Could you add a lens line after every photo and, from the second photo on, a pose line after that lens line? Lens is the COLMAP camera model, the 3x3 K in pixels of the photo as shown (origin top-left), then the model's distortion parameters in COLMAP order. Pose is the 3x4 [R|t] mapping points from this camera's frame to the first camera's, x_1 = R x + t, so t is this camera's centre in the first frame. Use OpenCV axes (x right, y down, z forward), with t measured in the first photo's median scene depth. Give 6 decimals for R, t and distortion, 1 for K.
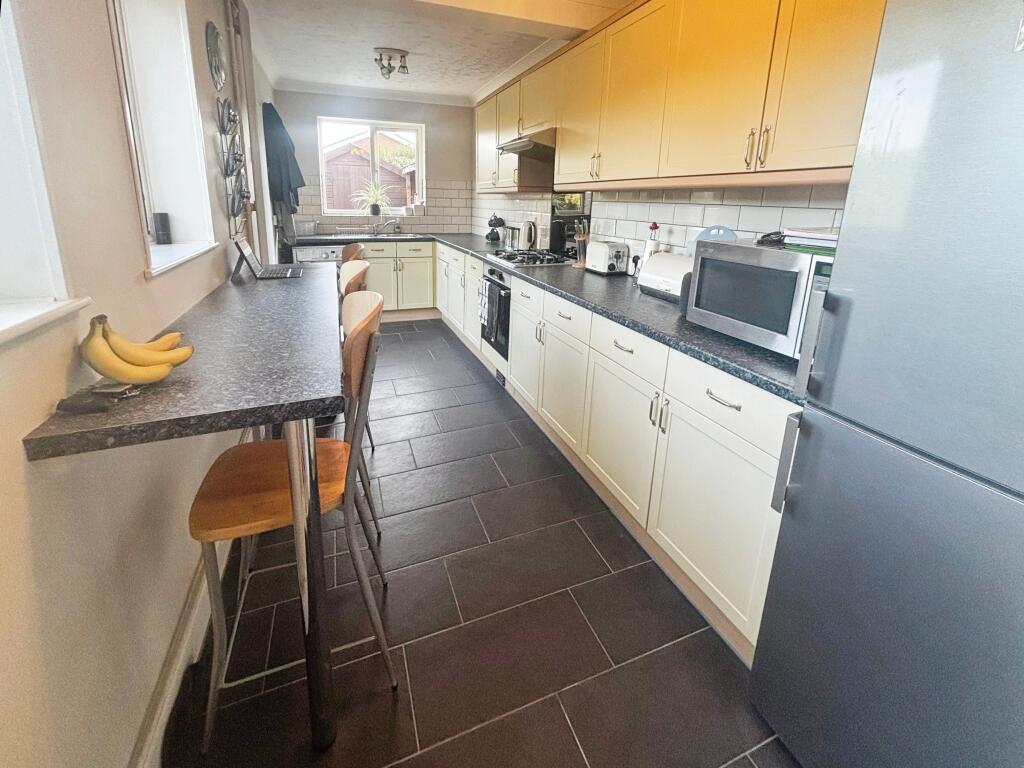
lens RADIAL K [[413.8, 0, 512.0], [0, 413.8, 384.0], [0, 0, 1]] dist [-0.000323, -0.000063]
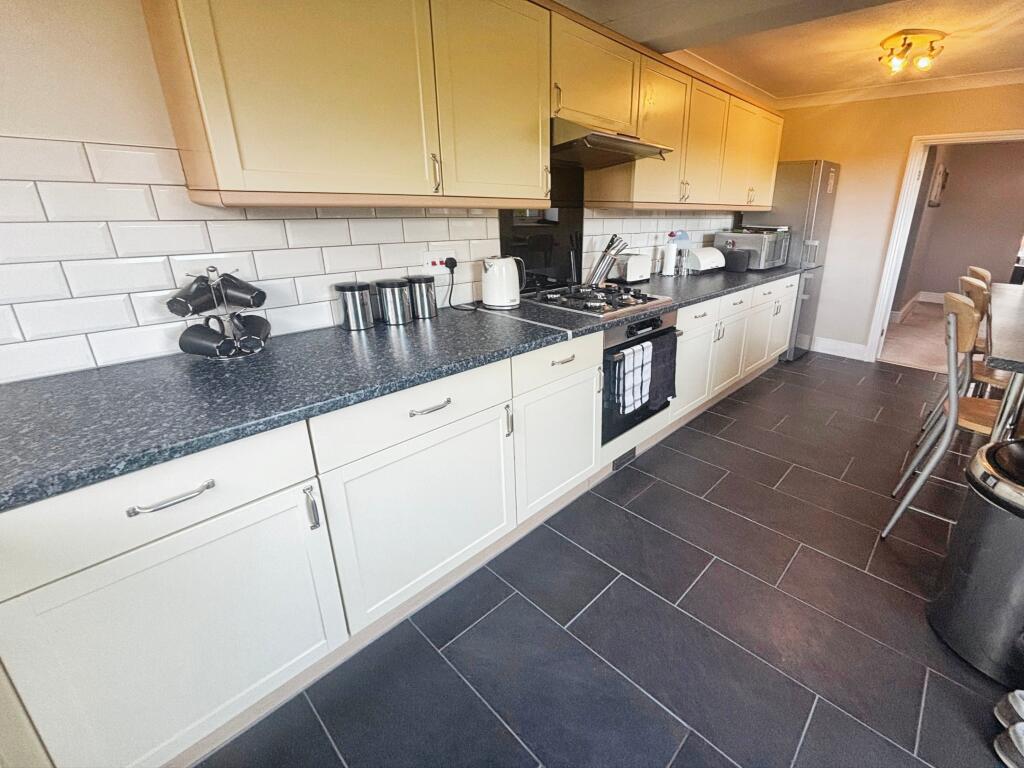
lens RADIAL K [[413.8, 0, 512.0], [0, 413.8, 384.0], [0, 0, 1]] dist [-0.000323, -0.000063]
pose [[-0.387123, -0.360218, 0.848752, -0.596590], [0.370603, 0.782103, 0.500967, -0.642964], [-0.844269, 0.508485, -0.169272, 1.415096]]
